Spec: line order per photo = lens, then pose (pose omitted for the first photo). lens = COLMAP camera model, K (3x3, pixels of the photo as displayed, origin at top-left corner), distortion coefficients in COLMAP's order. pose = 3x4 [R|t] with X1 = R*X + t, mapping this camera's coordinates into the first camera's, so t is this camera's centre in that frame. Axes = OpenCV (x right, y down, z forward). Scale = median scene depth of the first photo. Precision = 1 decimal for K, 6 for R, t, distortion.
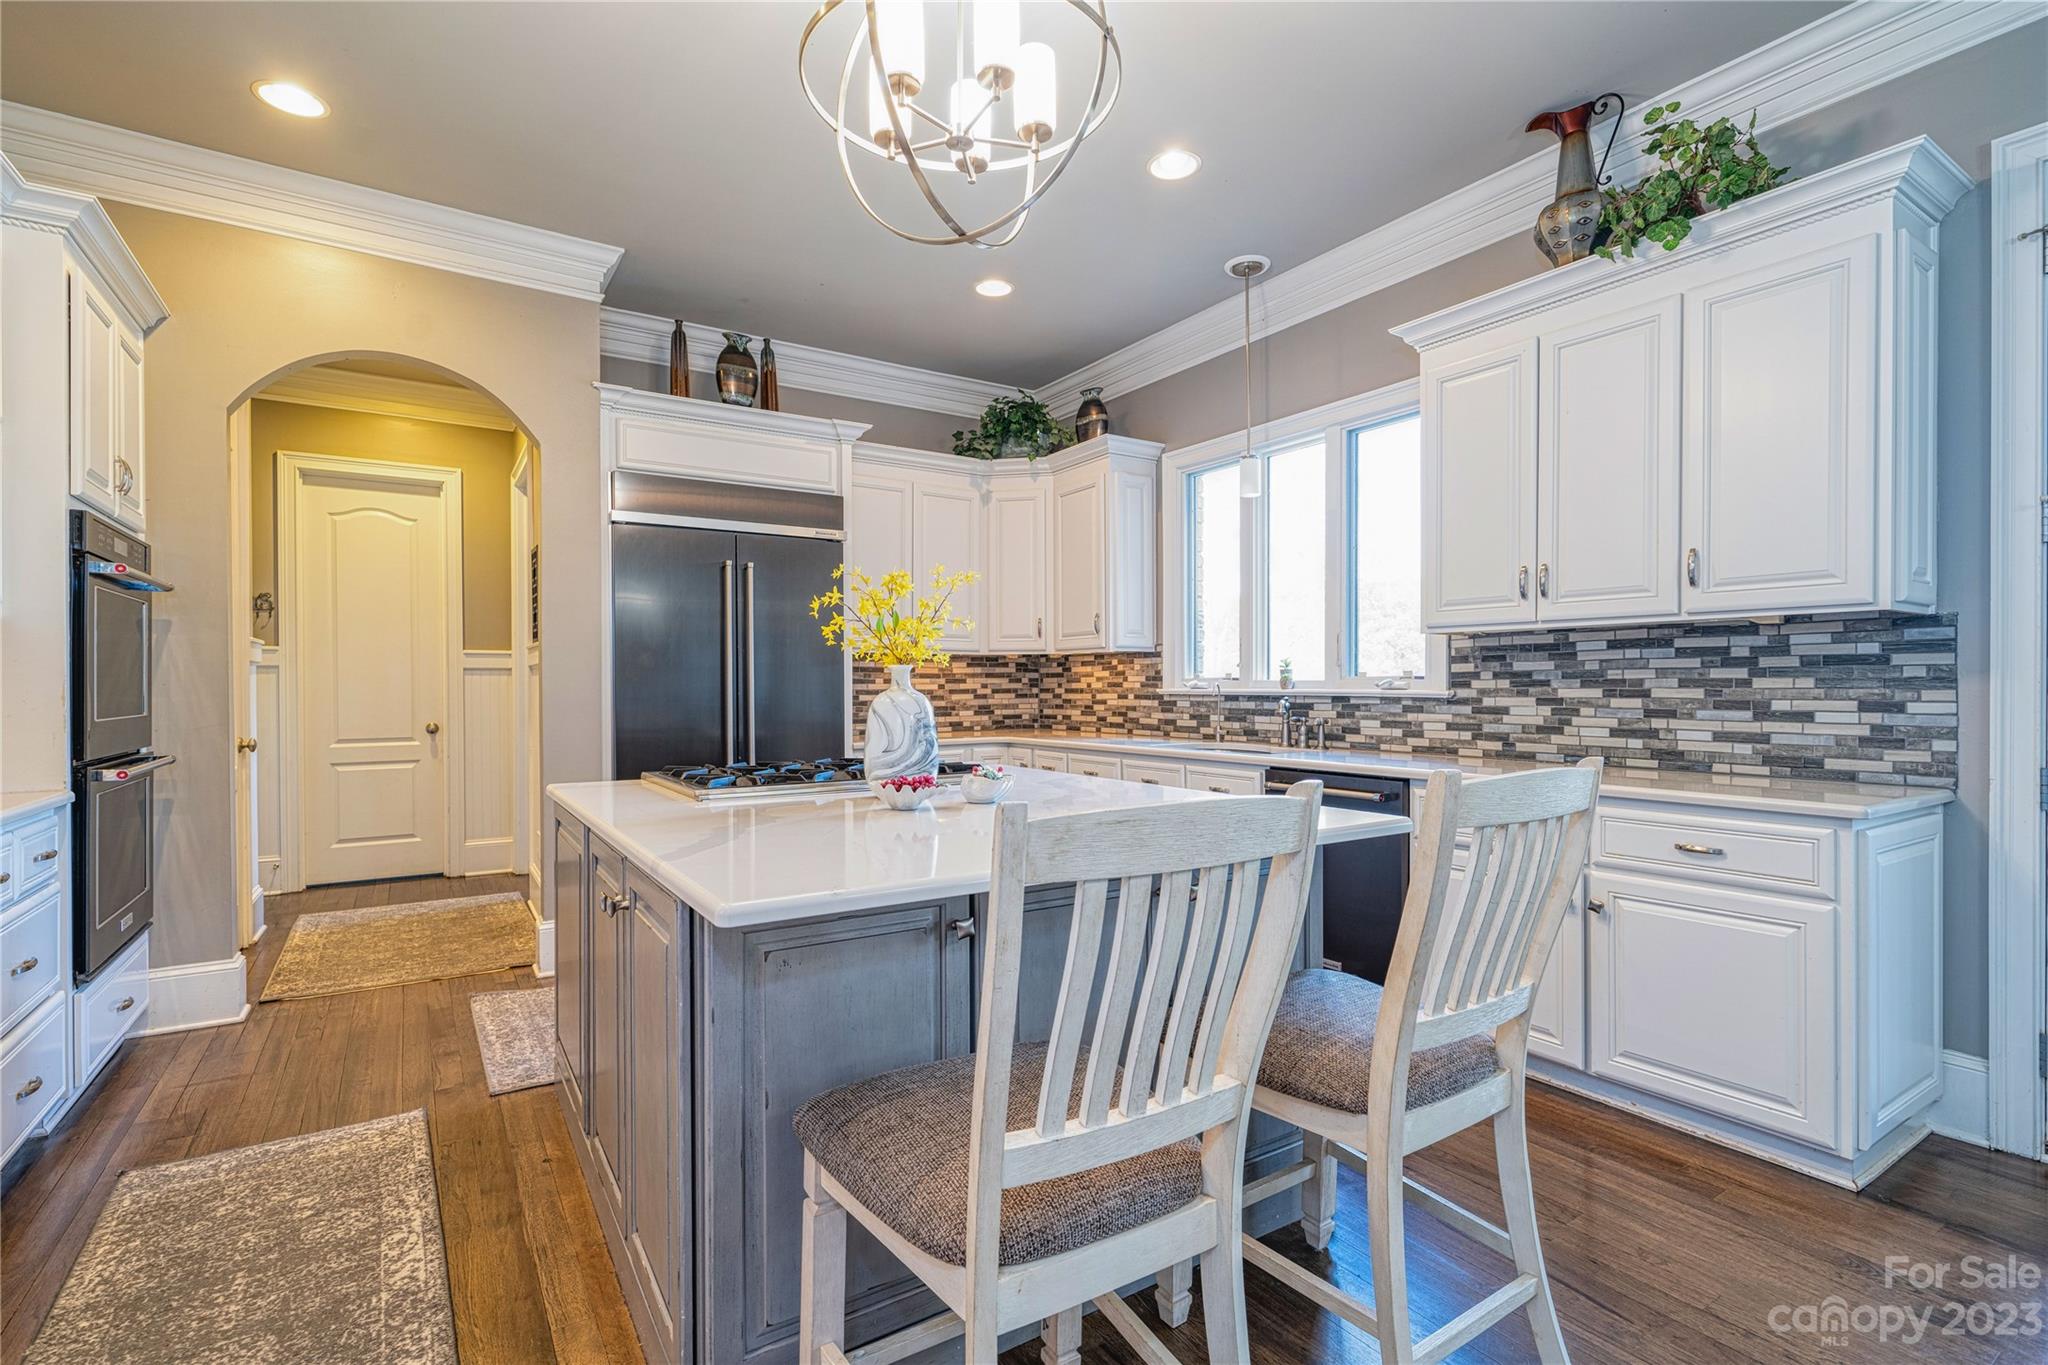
lens RADIAL K [[960.9, 0, 1027.6], [0, 960.9, 686.0], [0, 0, 1]] dist [0.002240, 0.001159]
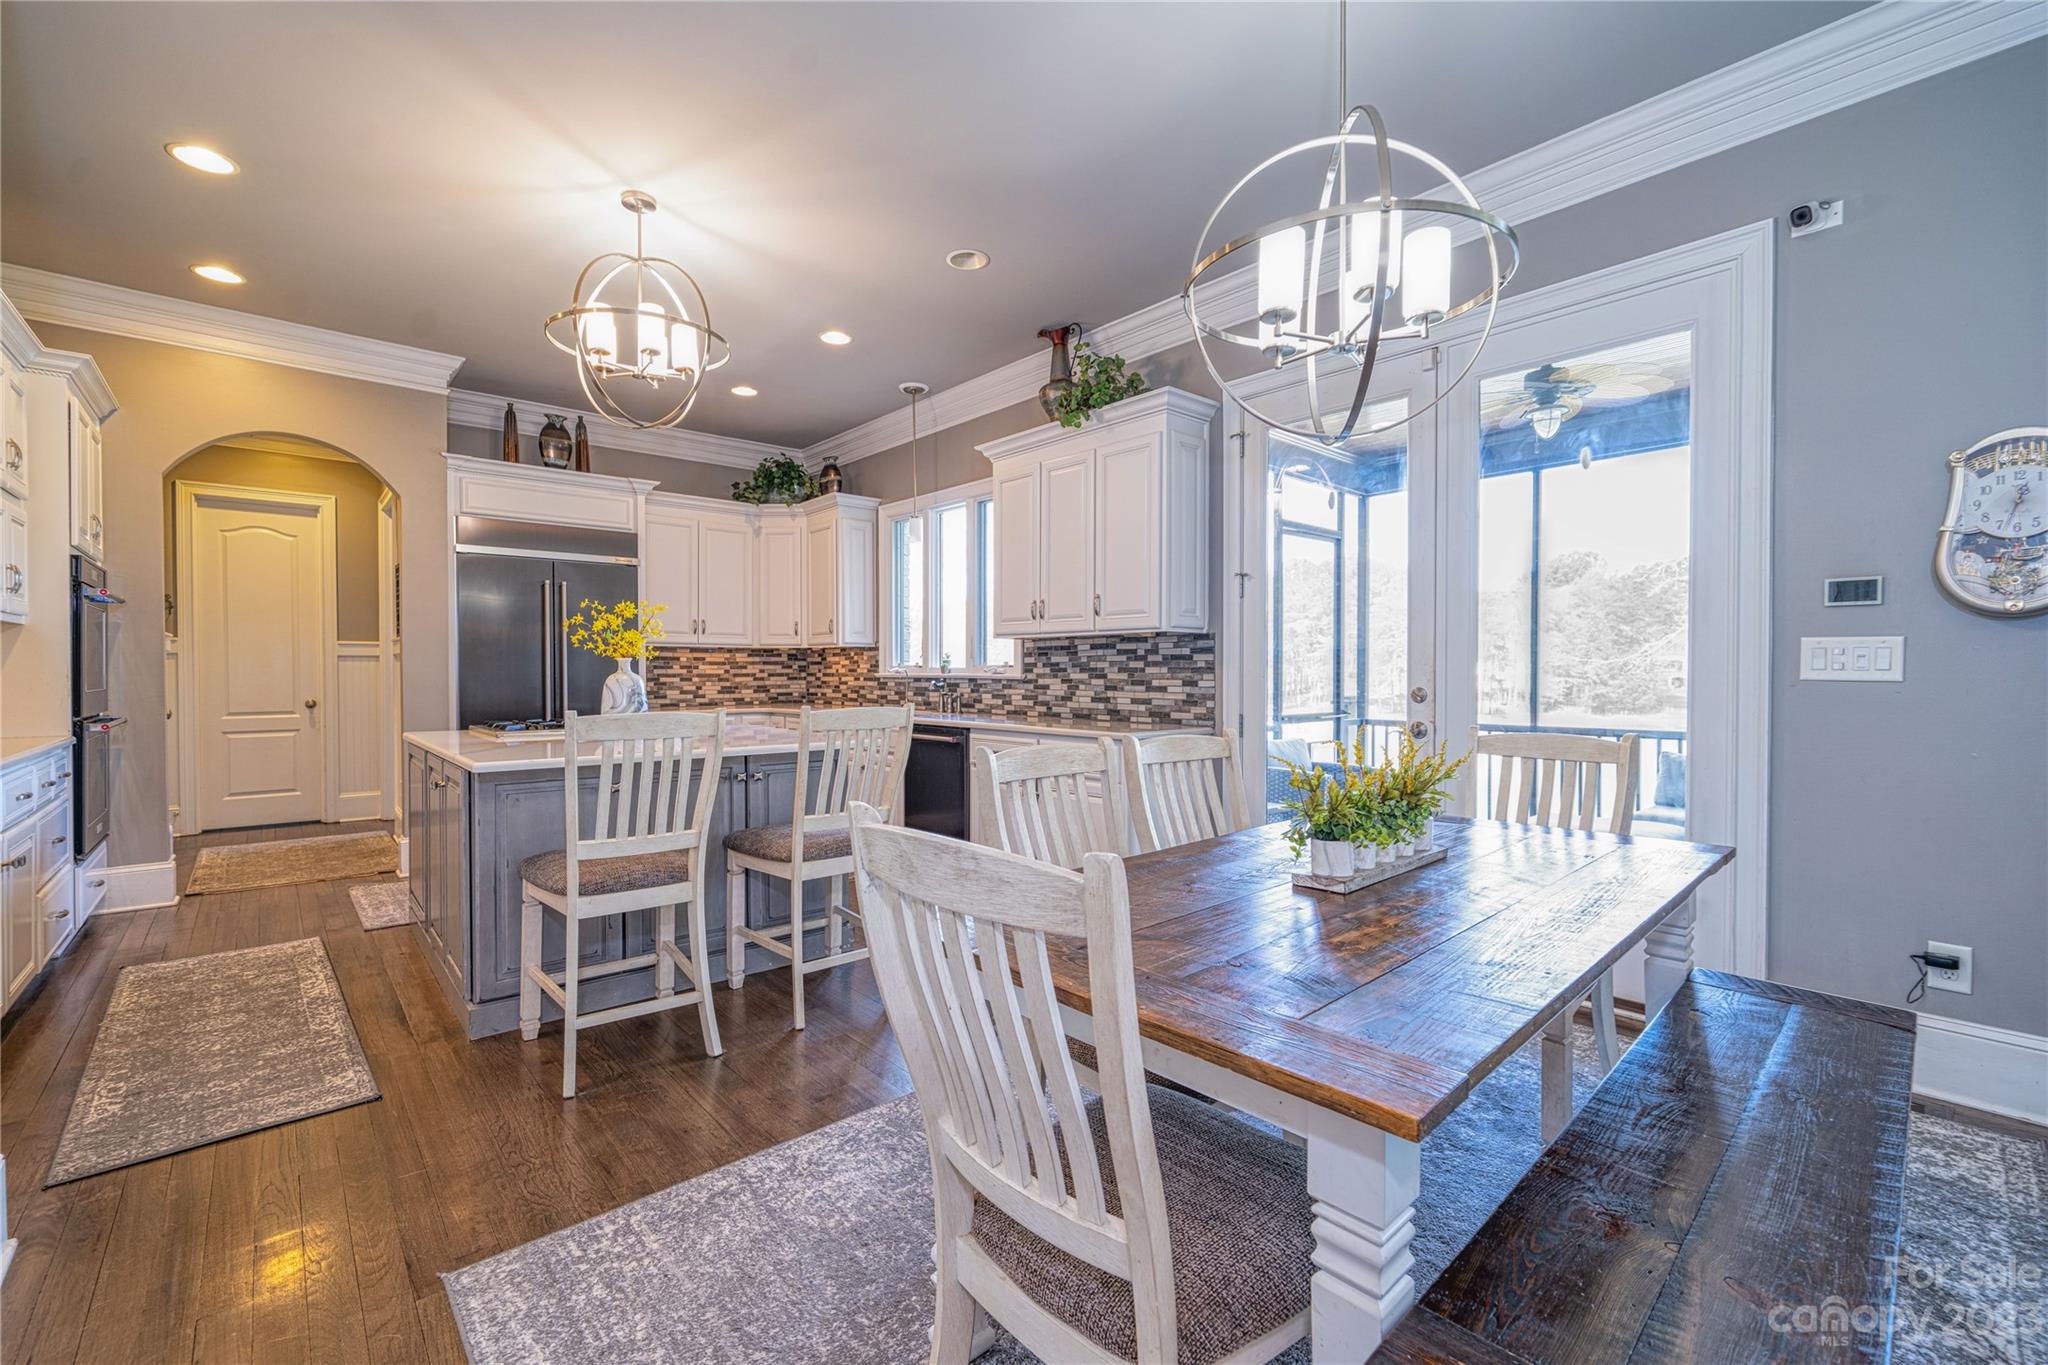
lens RADIAL K [[899.5, 0, 1015.9], [0, 899.5, 678.0], [0, 0, 1]] dist [0.000831, 0.000241]
pose [[0.992521, 0.001702, 0.122063, 0.251250], [-0.002552, 0.999974, 0.006812, 0.000510], [-0.122048, -0.007073, 0.992499, -0.464380]]
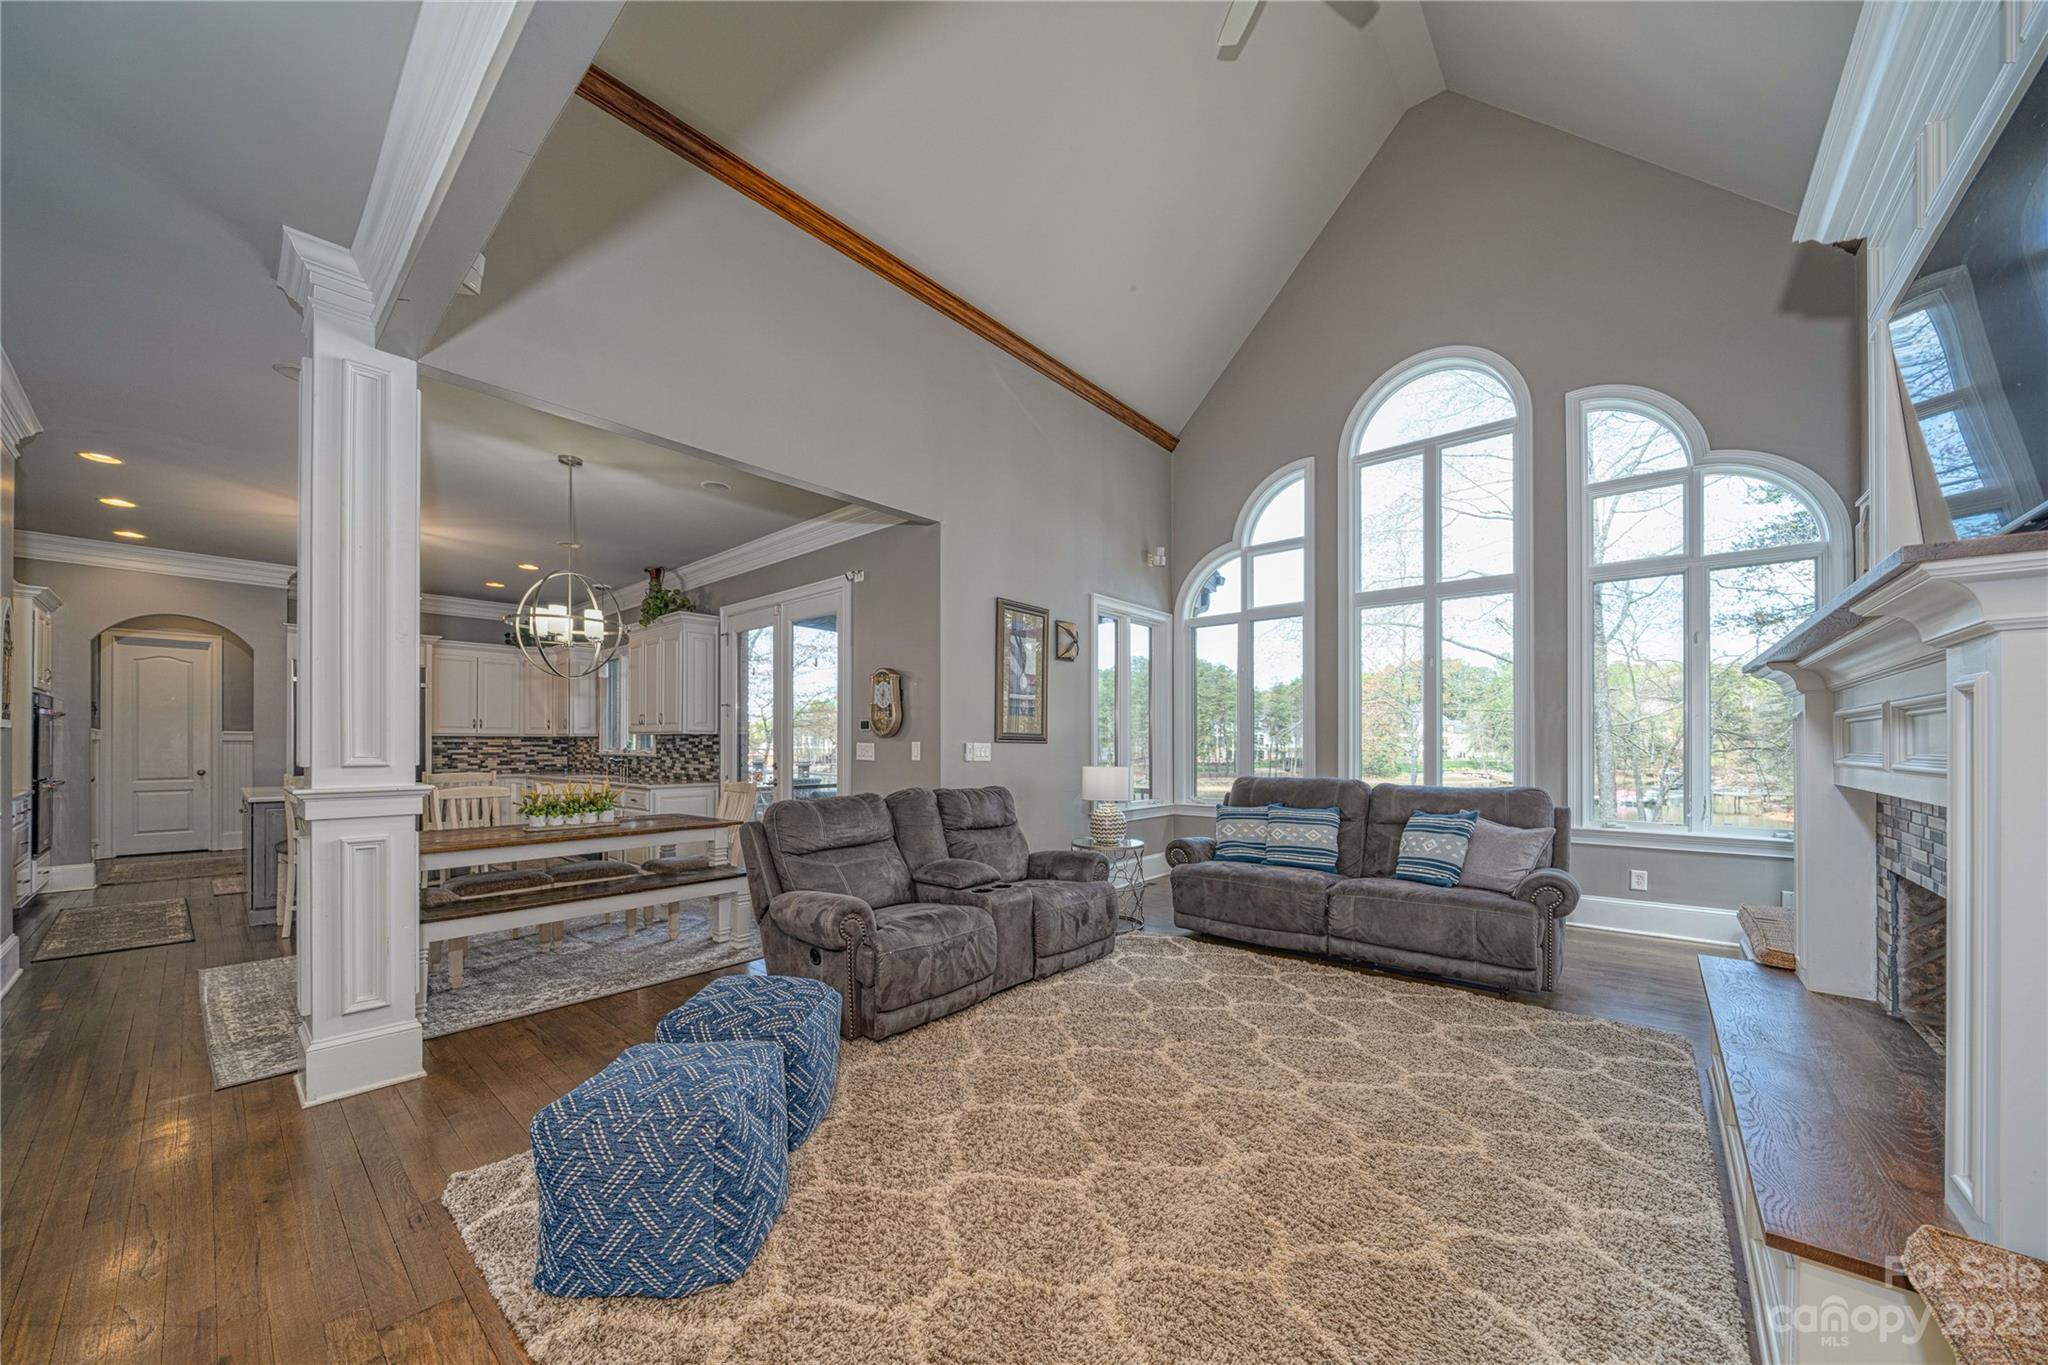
lens RADIAL K [[721.5, 0, 1006.1], [0, 721.5, 744.6], [0, 0, 1]] dist [-0.006626, 0.000363]
pose [[0.962553, 0.005241, 0.271041, 0.861595], [-0.004563, 0.999985, -0.003133, -0.022149], [-0.271053, 0.001779, 0.962563, -1.296582]]
